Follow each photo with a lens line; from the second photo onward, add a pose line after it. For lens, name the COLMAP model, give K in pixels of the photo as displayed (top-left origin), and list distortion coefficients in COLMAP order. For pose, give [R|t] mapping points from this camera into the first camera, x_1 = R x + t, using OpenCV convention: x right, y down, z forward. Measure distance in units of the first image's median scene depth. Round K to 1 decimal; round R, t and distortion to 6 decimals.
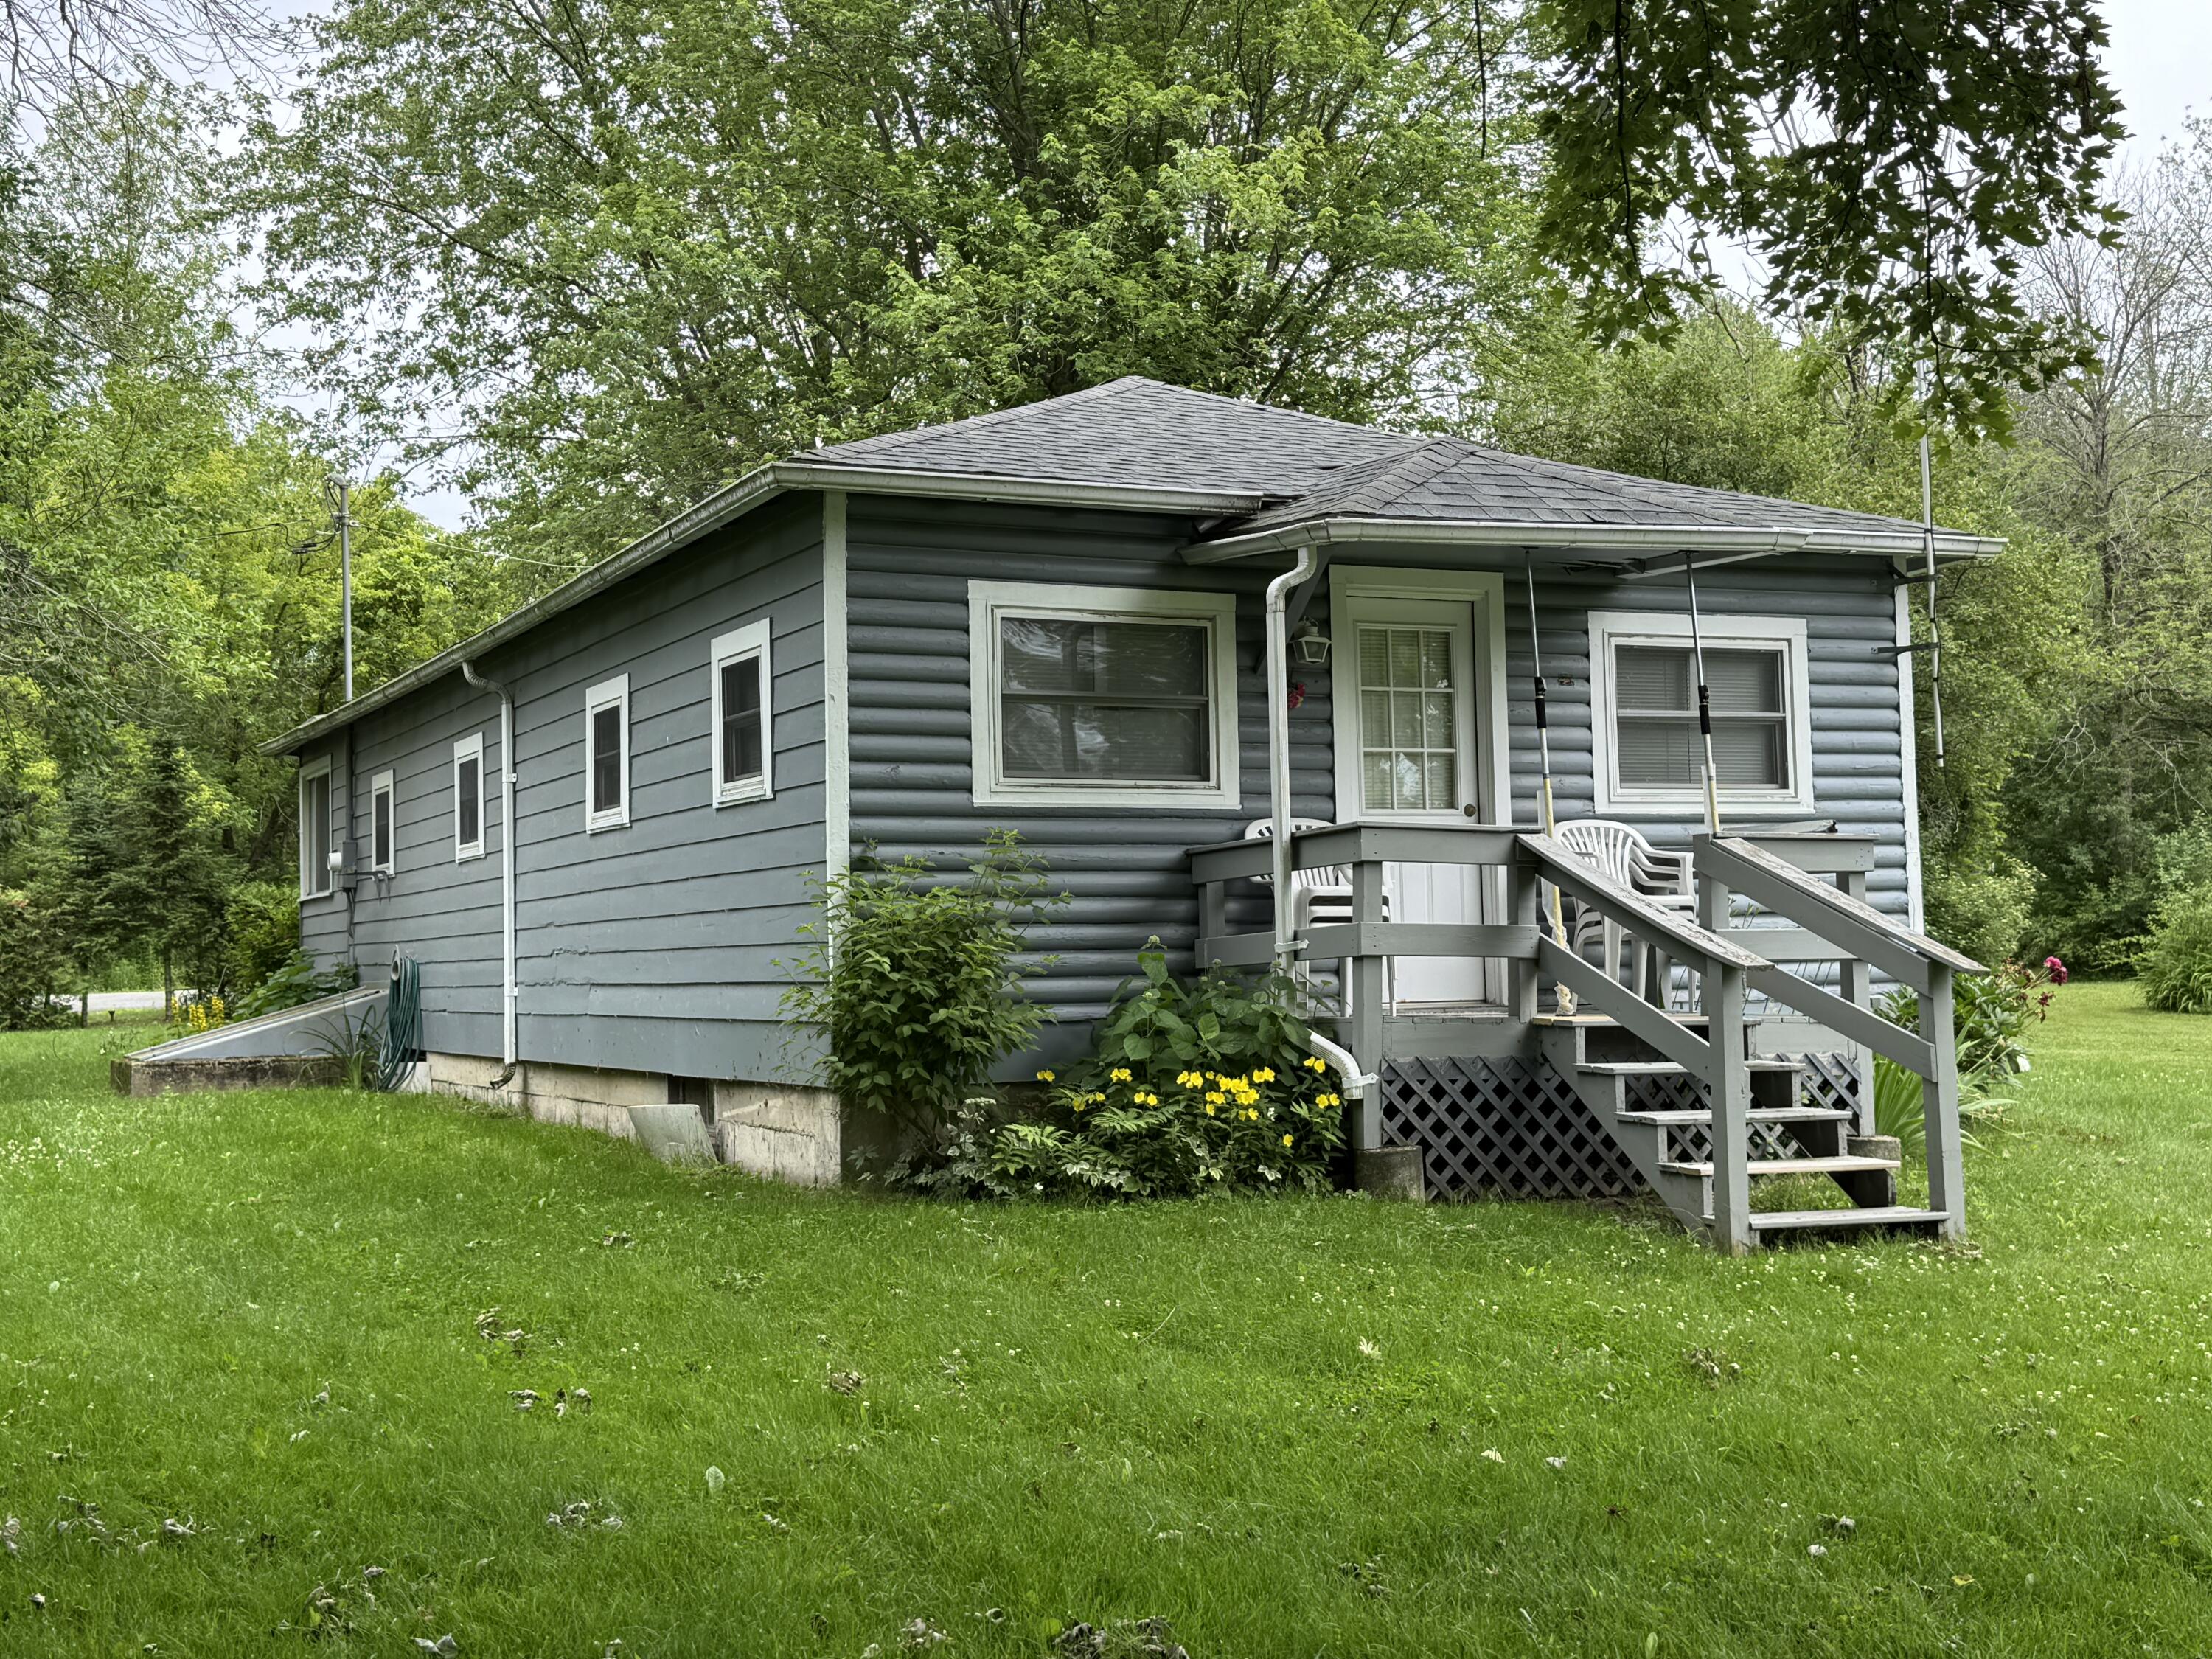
lens RADIAL K [[2659.5, 0, 1100.8], [0, 2659.5, 831.9], [0, 0, 1]] dist [0.165152, 0.000000]
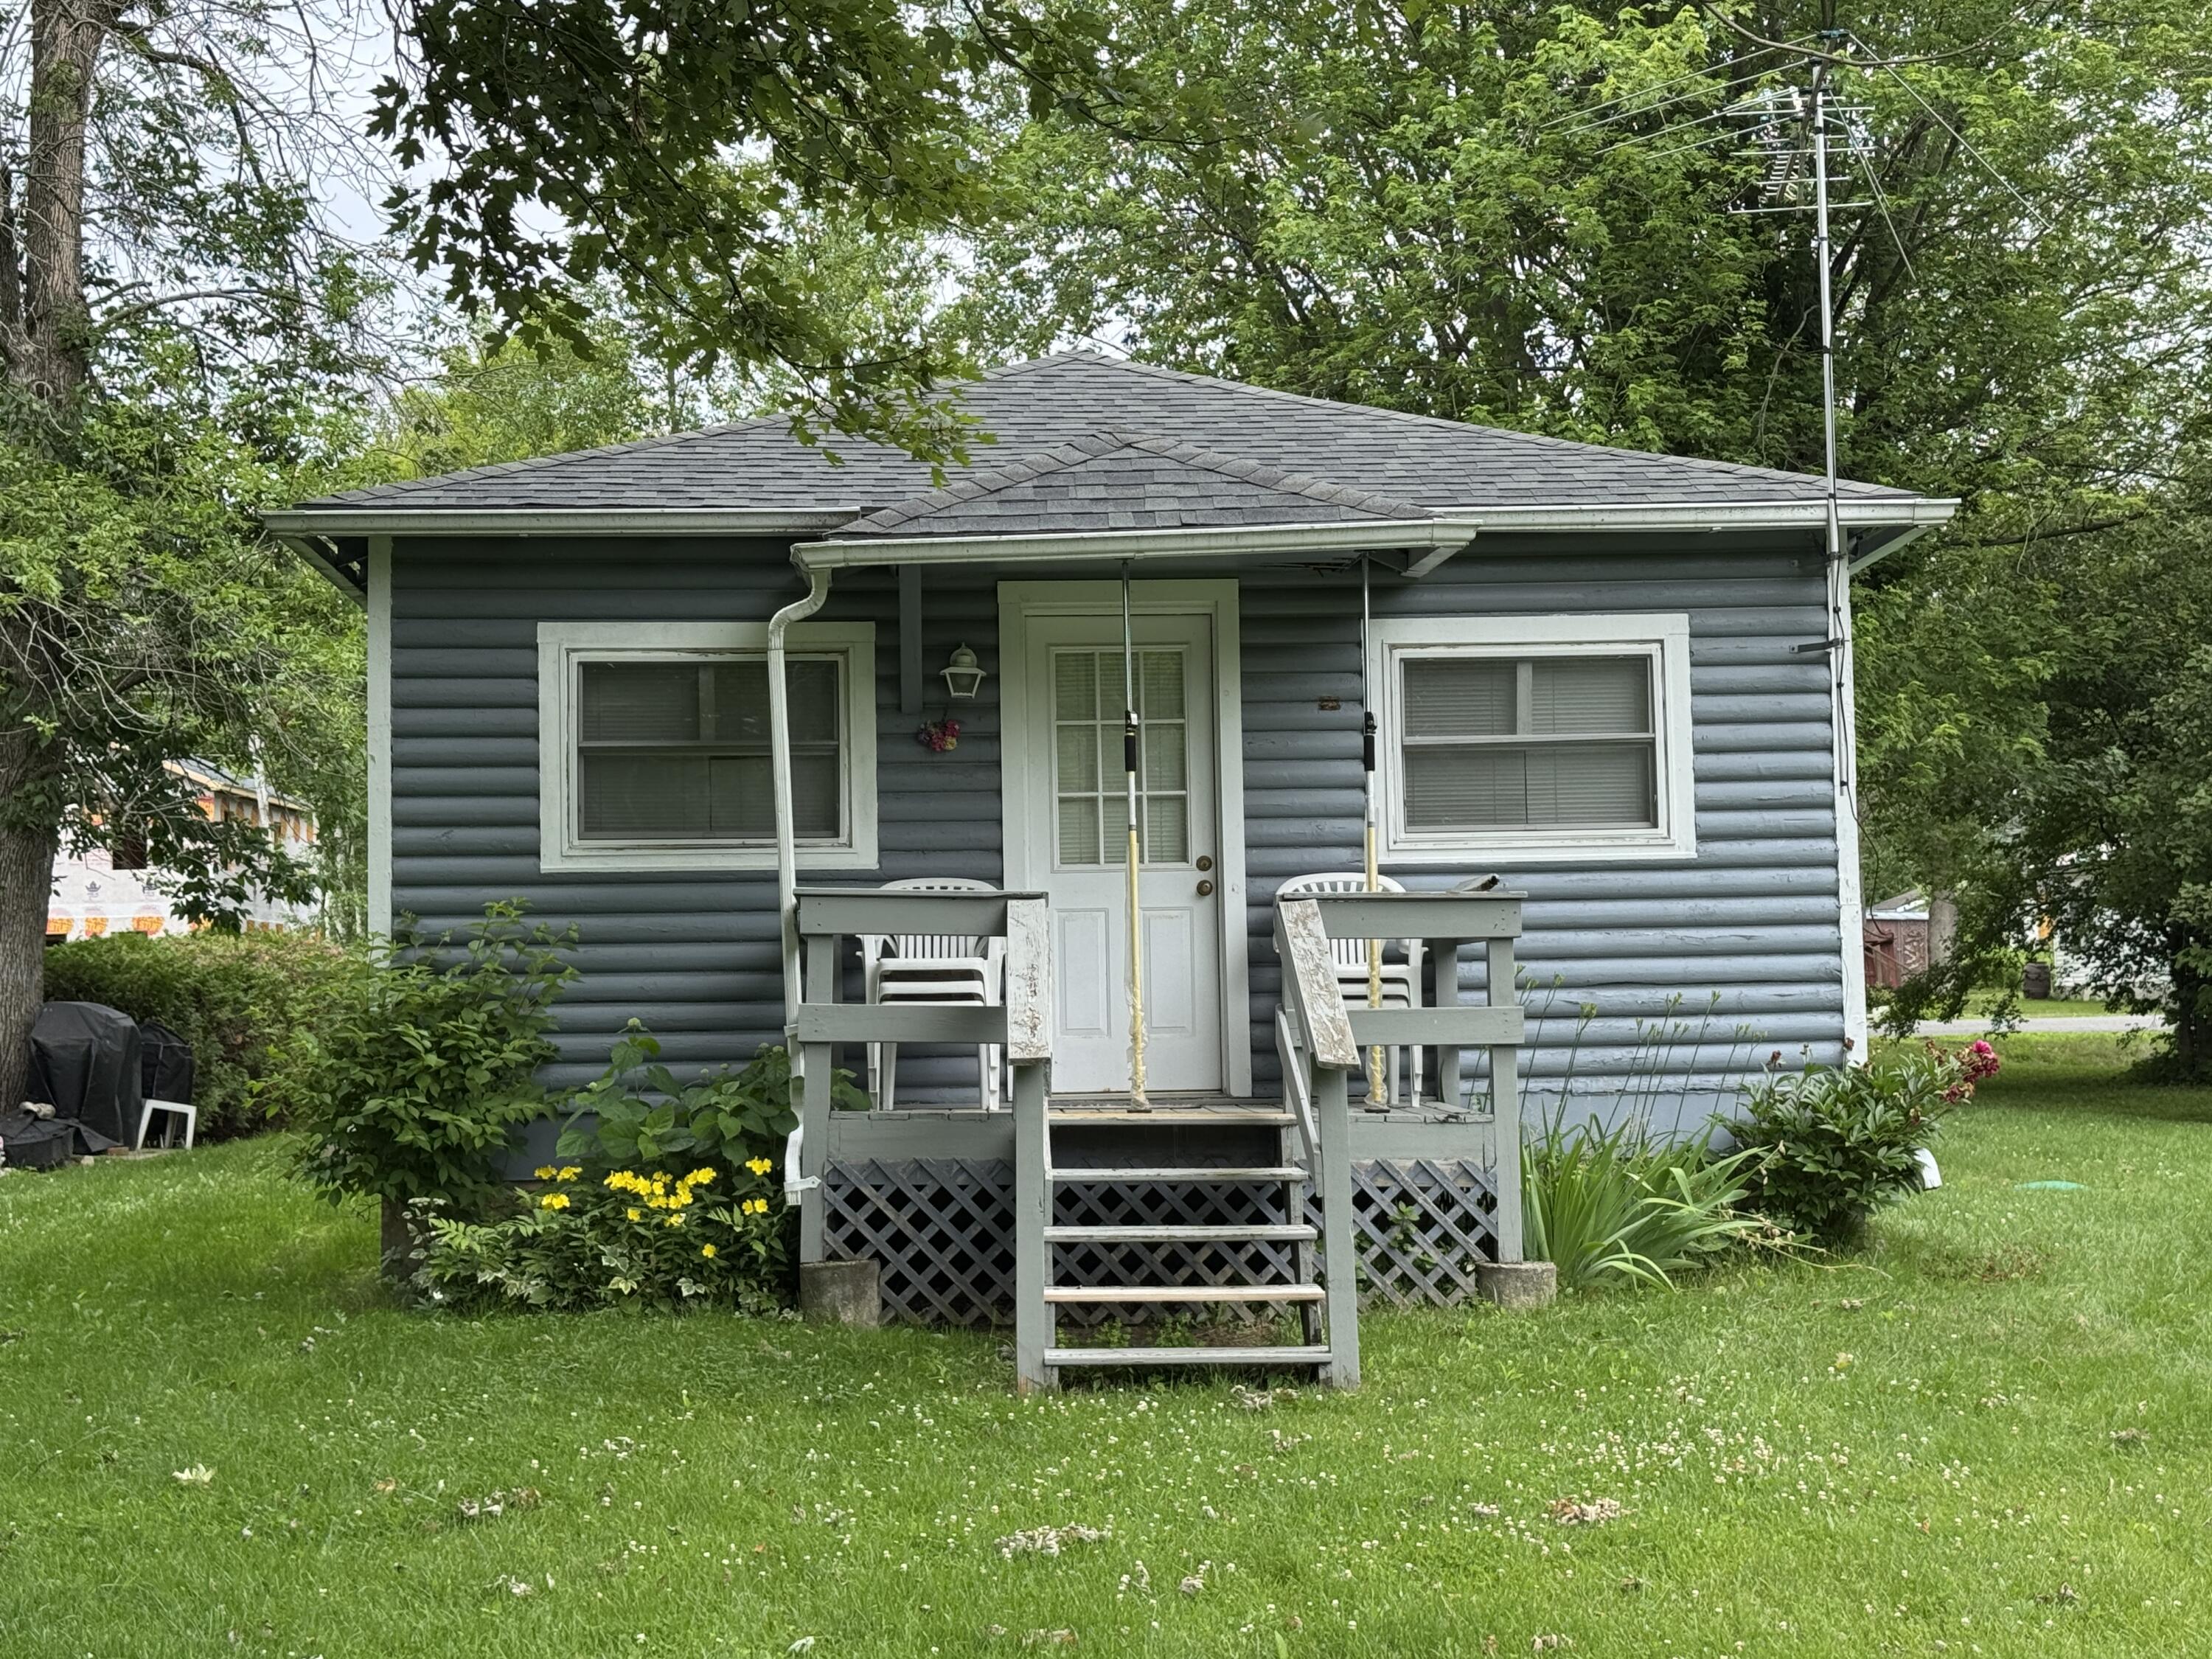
lens RADIAL K [[3330.5, 0, 1112.3], [0, 3330.5, 840.7], [0, 0, 1]] dist [0.125217, 0.000000]
pose [[0.925731, -0.017705, -0.377769, 0.556842], [0.016864, 0.999842, -0.005535, -0.010877], [0.377808, -0.001247, 0.925883, 0.022929]]
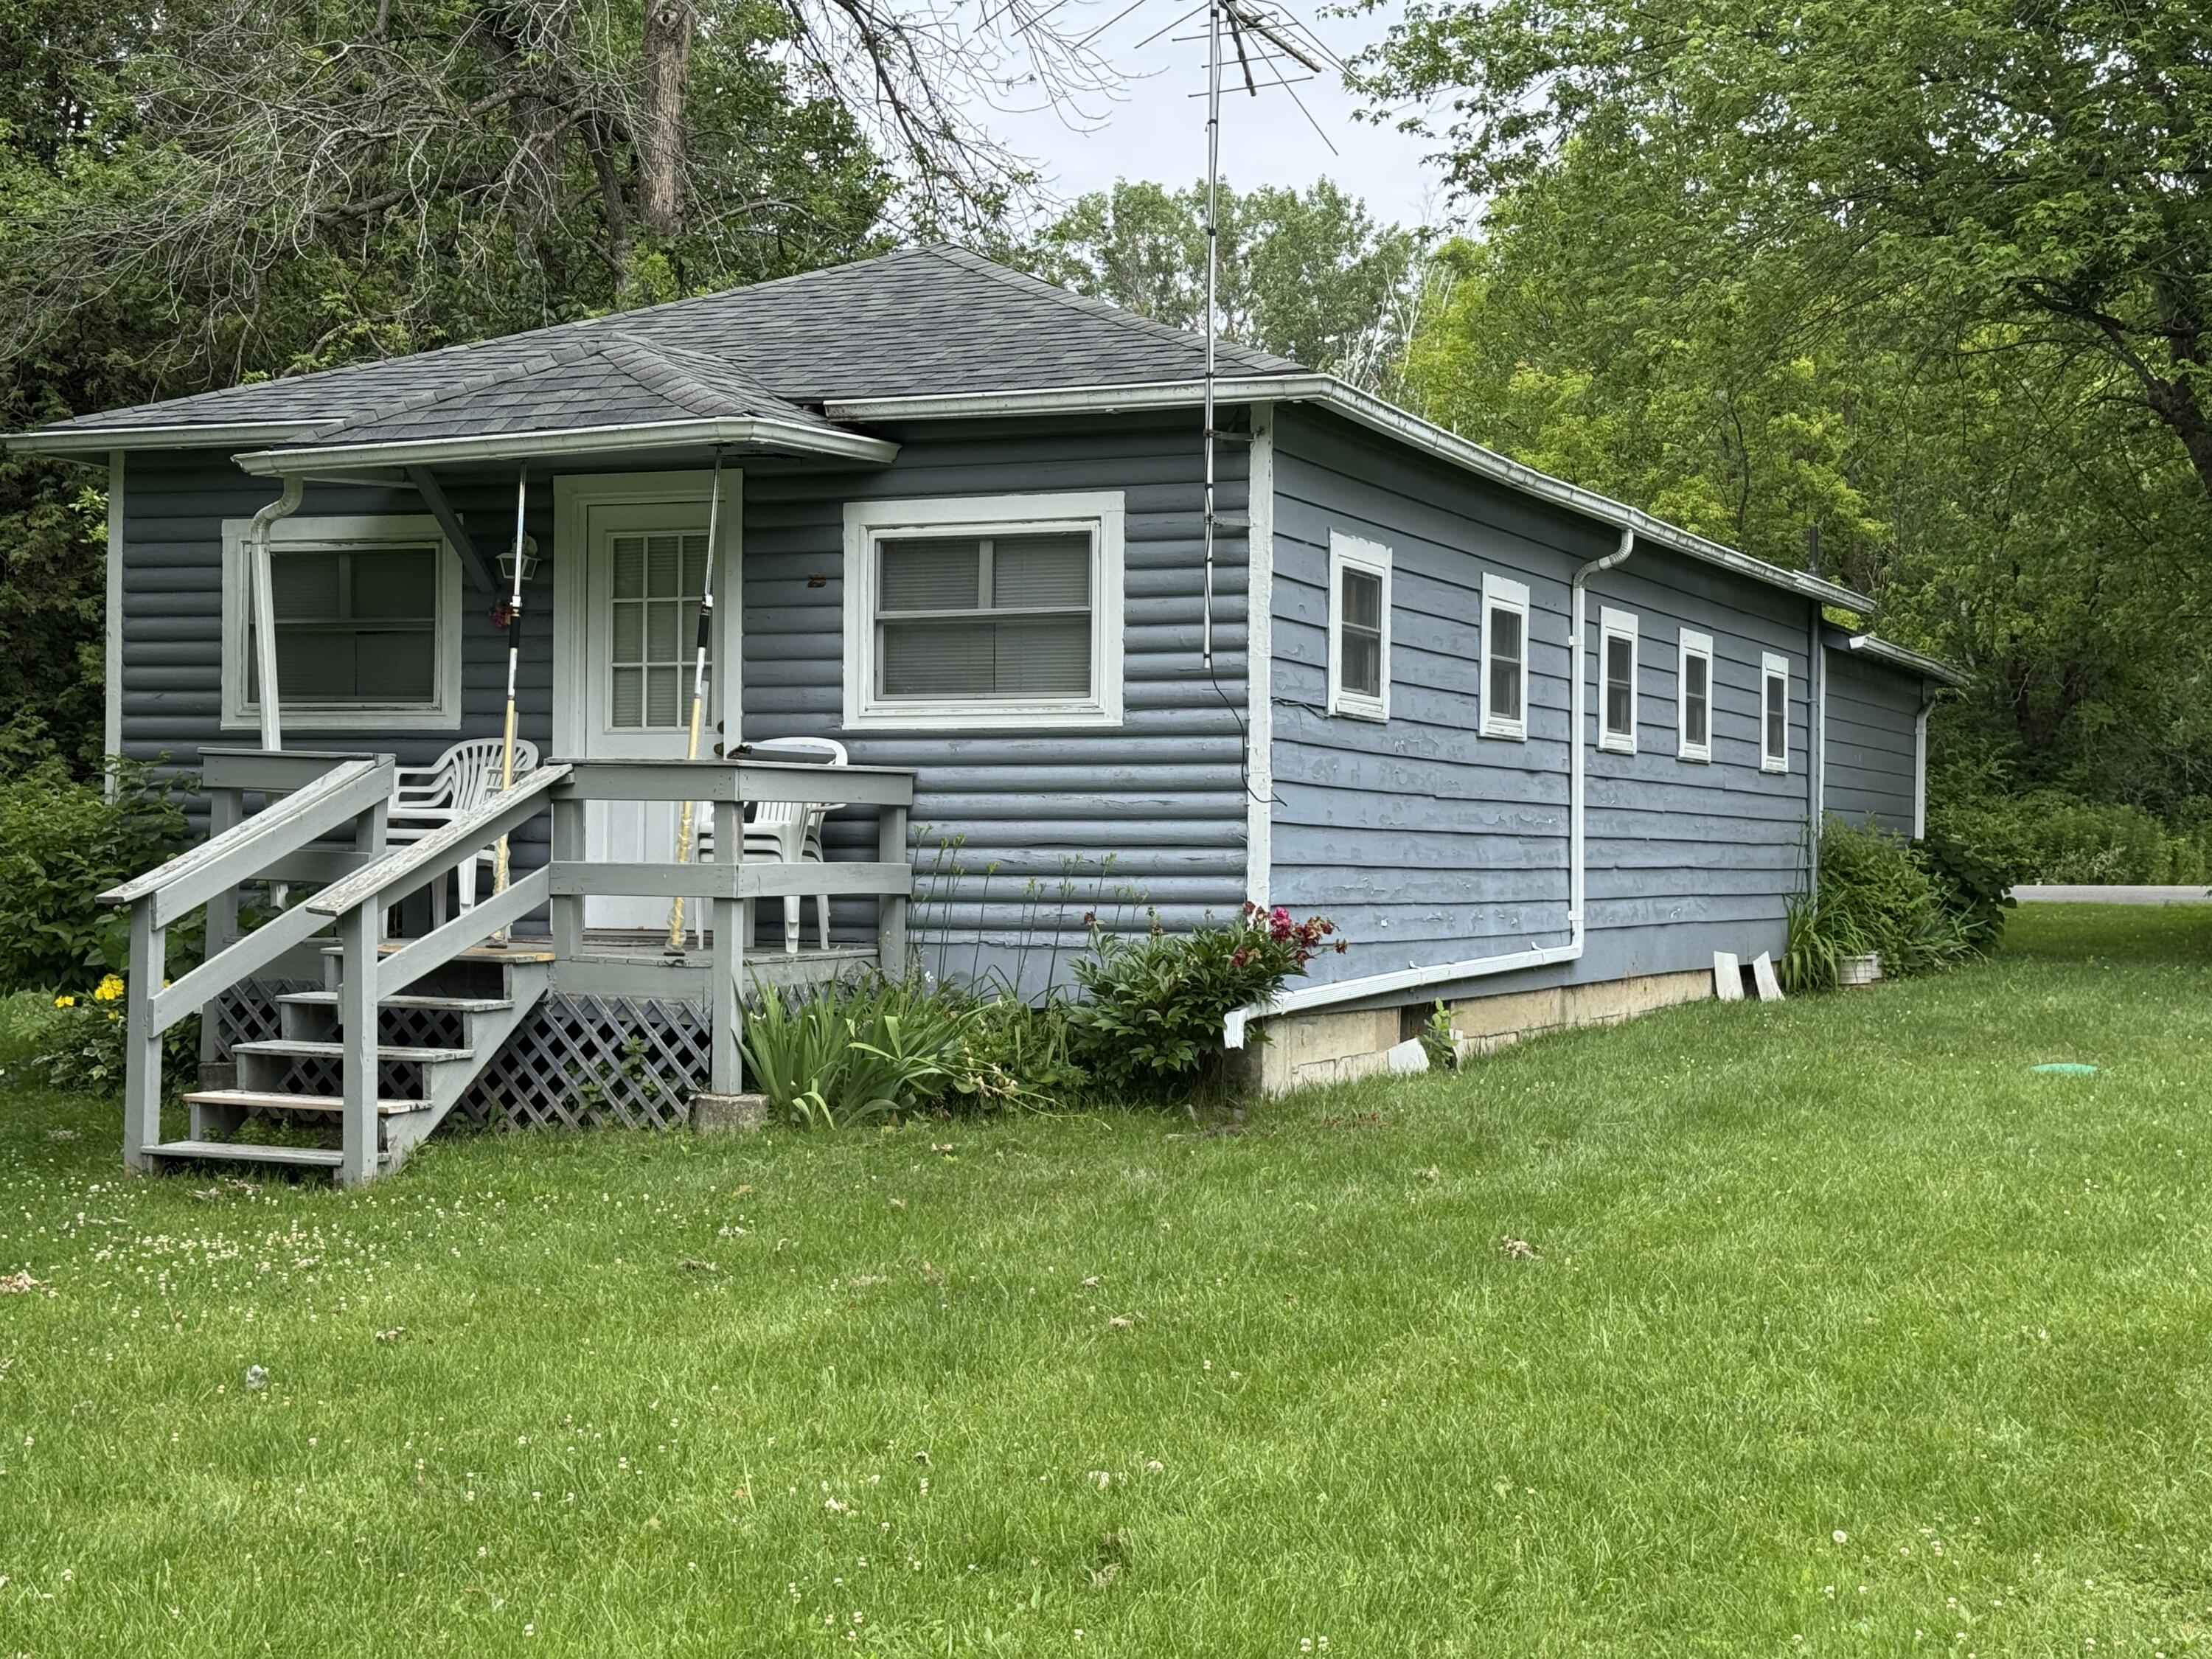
lens RADIAL K [[3330.5, 0, 1103.8], [0, 3330.5, 812.8], [0, 0, 1]] dist [0.125217, 0.000000]
pose [[0.661321, 0.015681, -0.749939, 1.203037], [0.012669, 0.999405, 0.032070, -0.015120], [0.749996, -0.030710, 0.660729, 0.365345]]
